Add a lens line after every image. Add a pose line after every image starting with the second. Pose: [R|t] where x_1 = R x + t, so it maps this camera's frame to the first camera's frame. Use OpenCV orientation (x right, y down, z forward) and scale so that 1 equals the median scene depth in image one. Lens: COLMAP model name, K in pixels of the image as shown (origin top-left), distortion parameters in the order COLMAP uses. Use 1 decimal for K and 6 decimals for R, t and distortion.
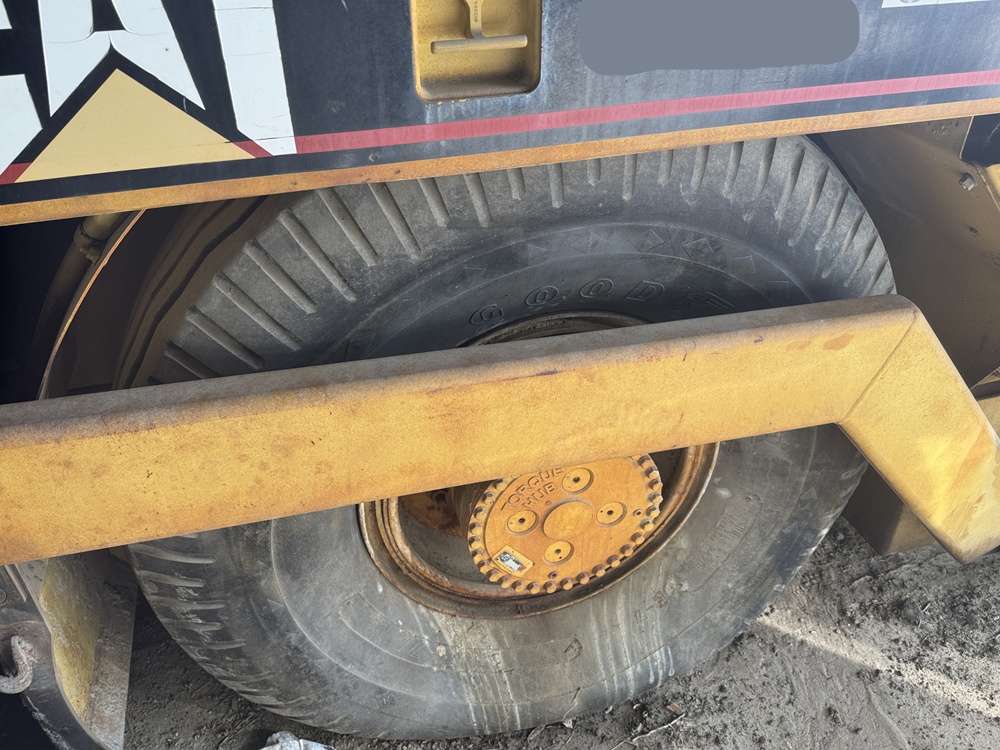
lens RADIAL K [[764.2, 0, 493.0], [0, 764.2, 371.1], [0, 0, 1]] dist [0.067673, -0.093442]
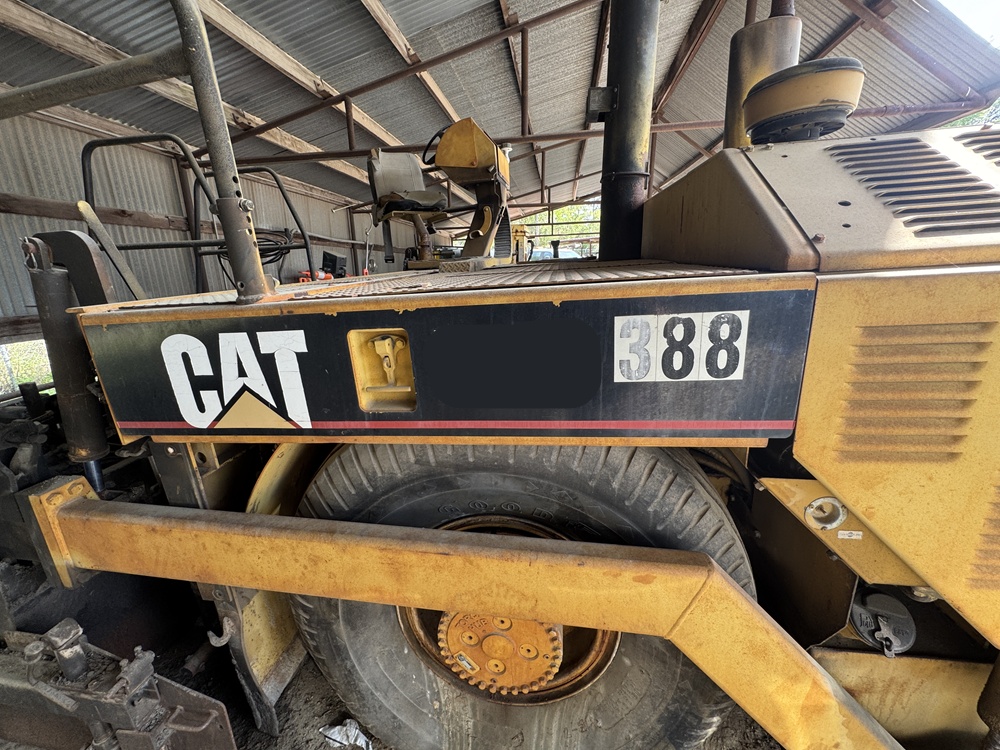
lens RADIAL K [[400.5, 0, 496.1], [0, 400.5, 374.5], [0, 0, 1]] dist [-0.003693, 0.000919]
pose [[0.904188, 0.070165, -0.421332, 0.493200], [-0.192522, 0.947482, -0.255370, -0.162211], [0.381286, 0.312018, 0.870210, 0.094142]]
